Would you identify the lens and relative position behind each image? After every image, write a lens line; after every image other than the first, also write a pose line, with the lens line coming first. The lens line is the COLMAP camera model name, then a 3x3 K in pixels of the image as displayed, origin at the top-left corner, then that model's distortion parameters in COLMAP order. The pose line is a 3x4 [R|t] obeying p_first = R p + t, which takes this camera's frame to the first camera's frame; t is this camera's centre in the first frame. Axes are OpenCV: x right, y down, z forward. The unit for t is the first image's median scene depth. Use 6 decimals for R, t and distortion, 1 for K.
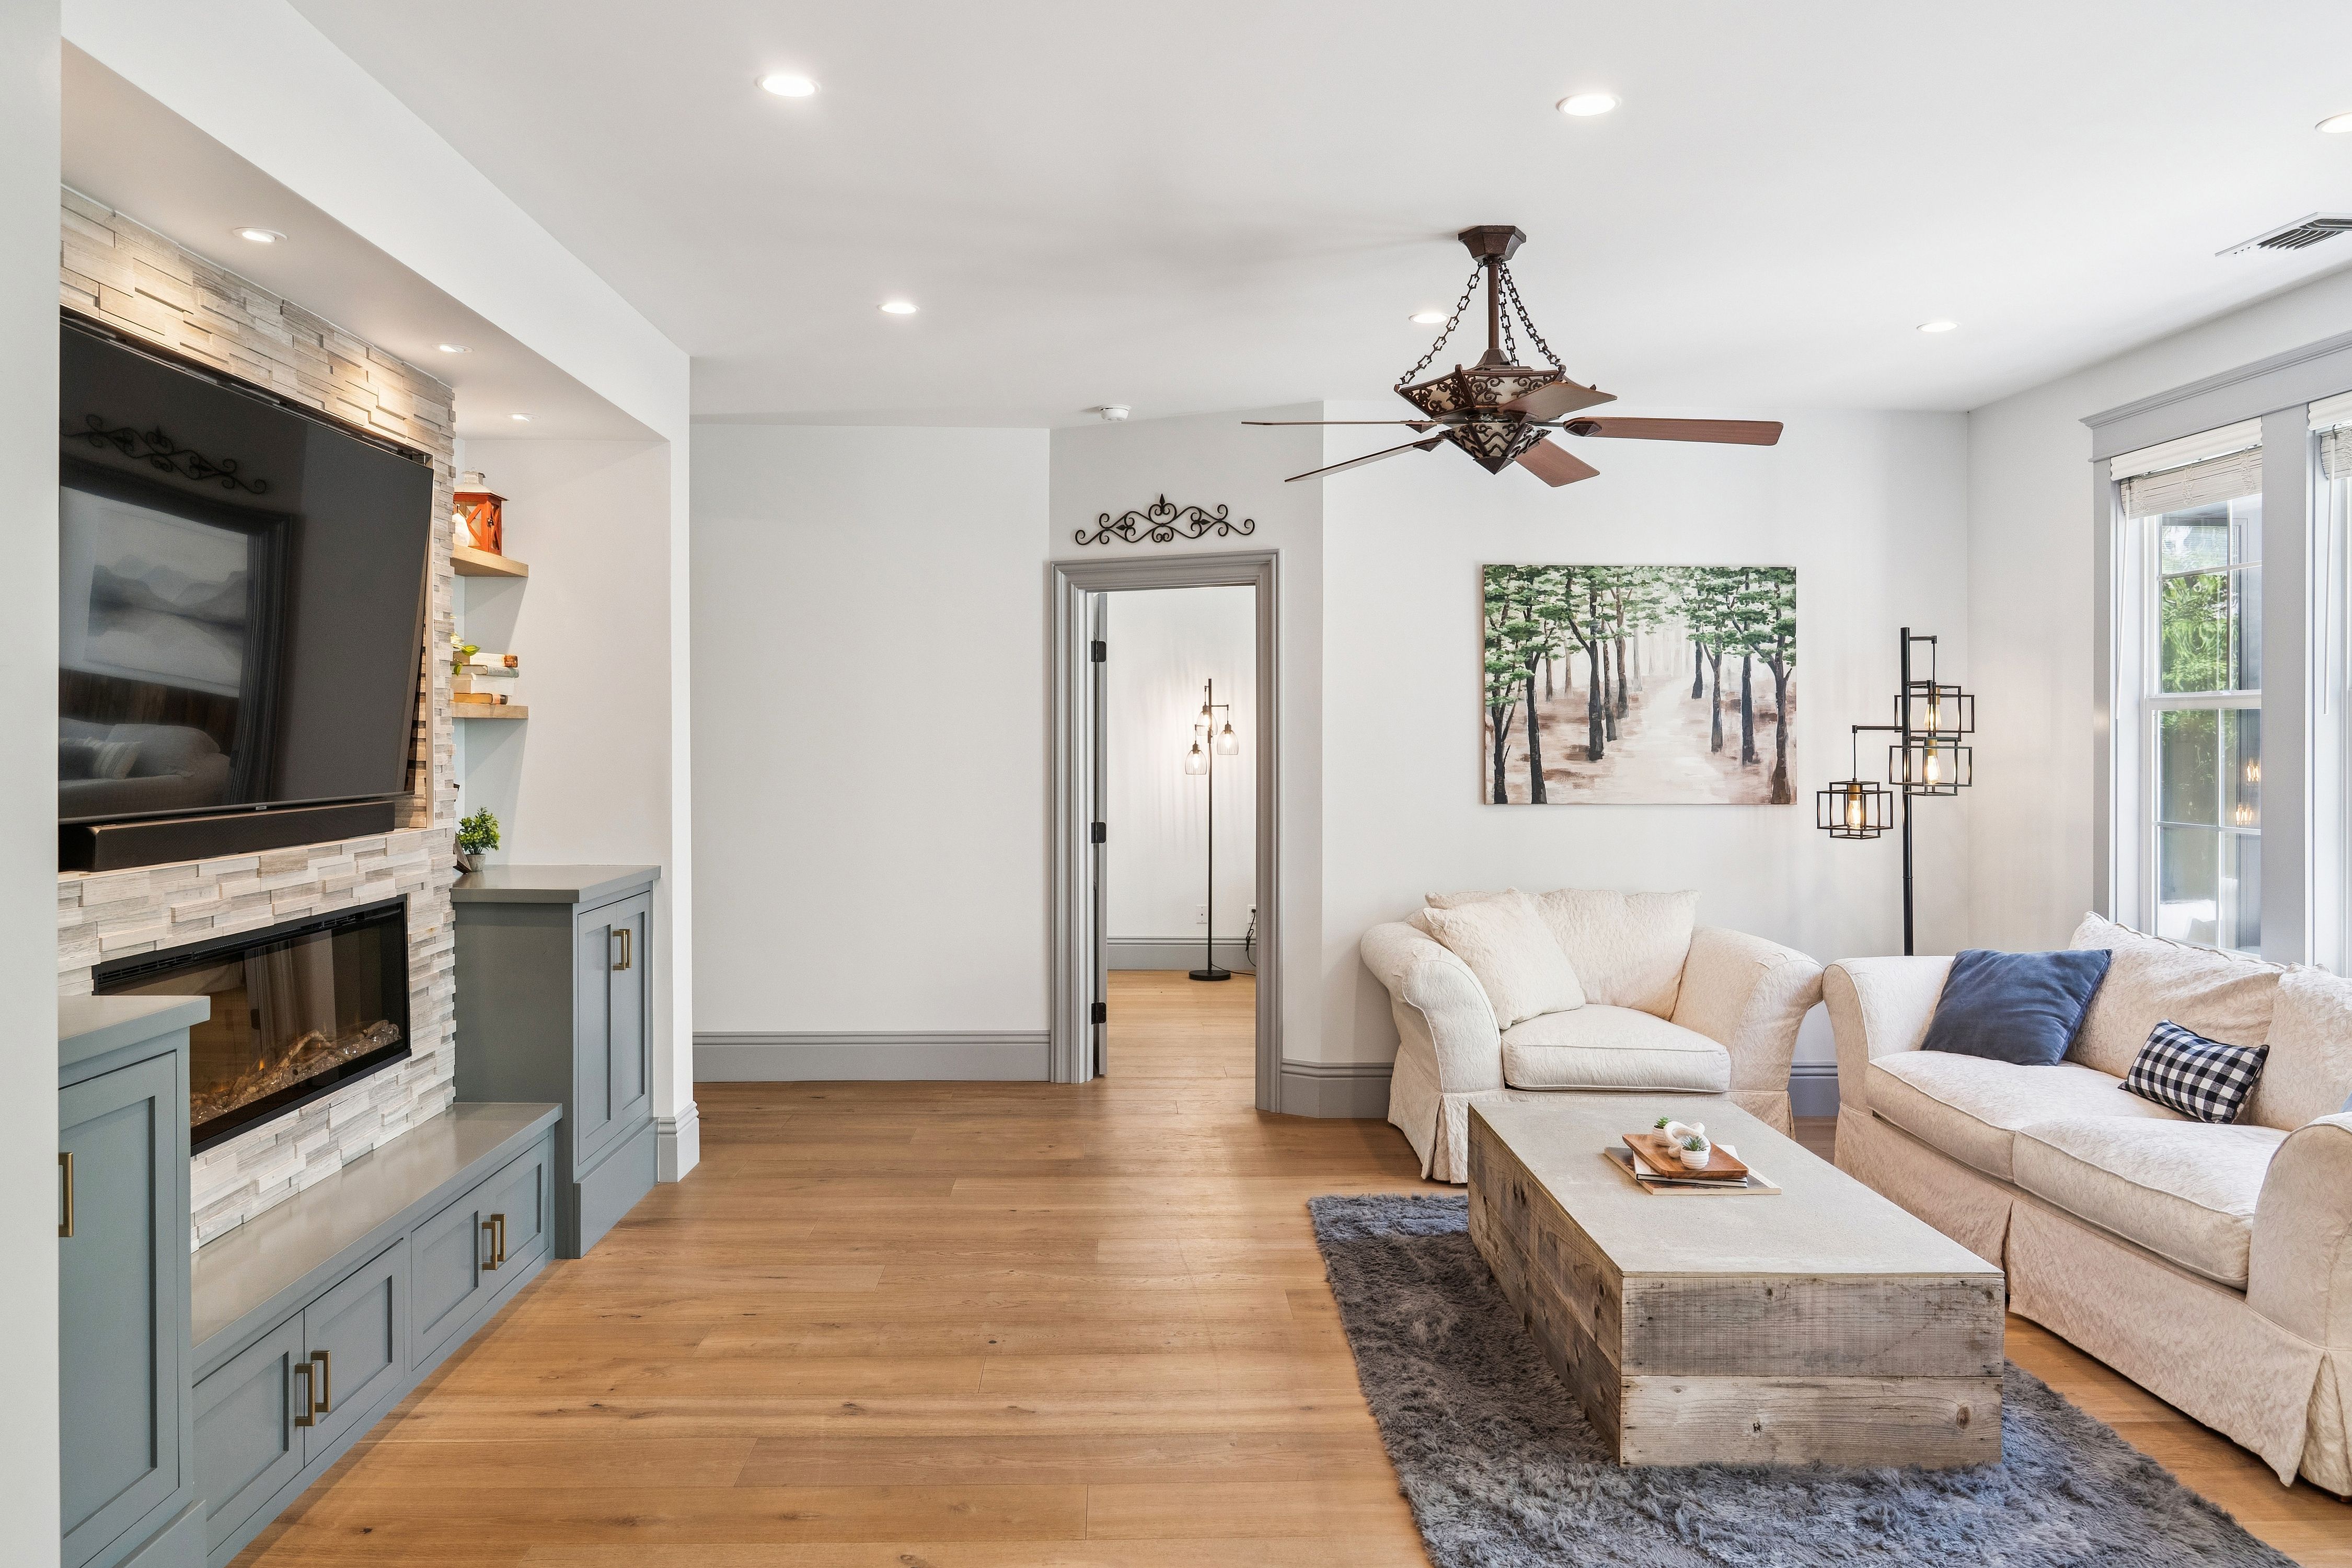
lens RADIAL K [[1603.1, 0, 1171.8], [0, 1603.1, 768.9], [0, 0, 1]] dist [-0.002331, -0.001016]
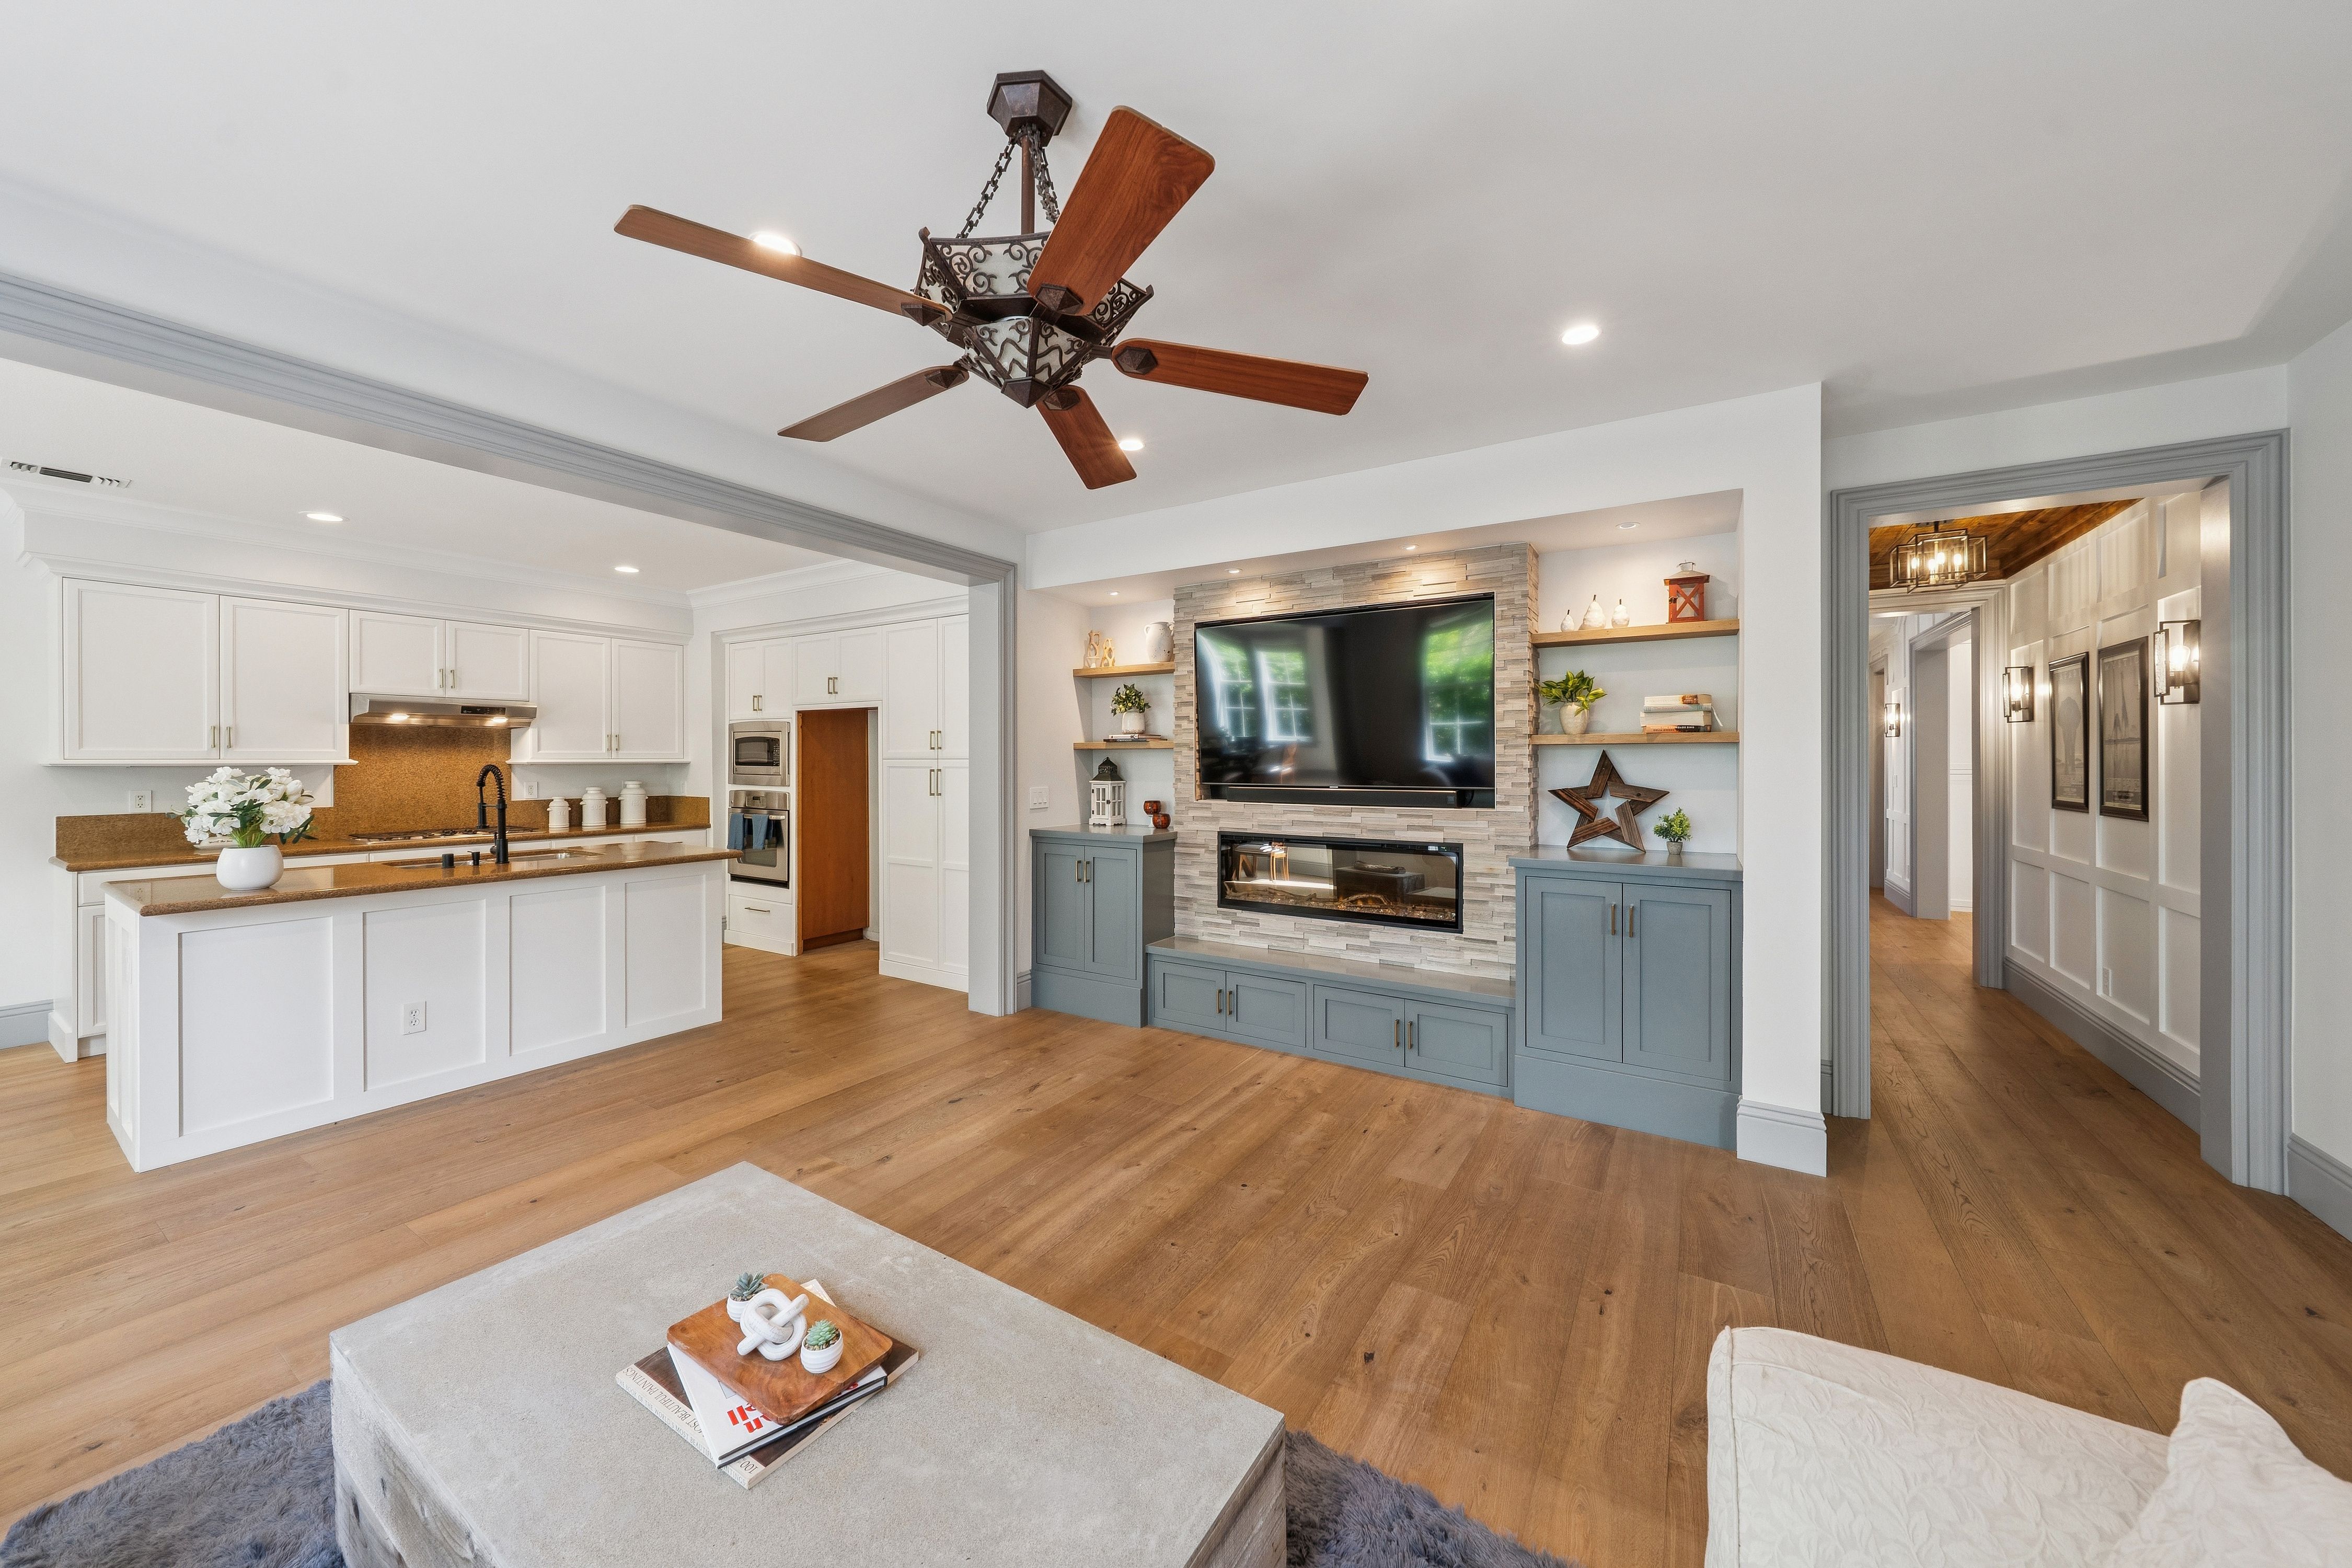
lens RADIAL K [[845.5, 0, 1171.3], [0, 845.5, 767.4], [0, 0, 1]] dist [-0.000483, -0.000020]
pose [[-0.570838, -0.004122, -0.821052, 0.576852], [-0.019684, 0.999769, 0.008666, -0.010889], [0.820827, 0.021108, -0.570787, 1.487222]]
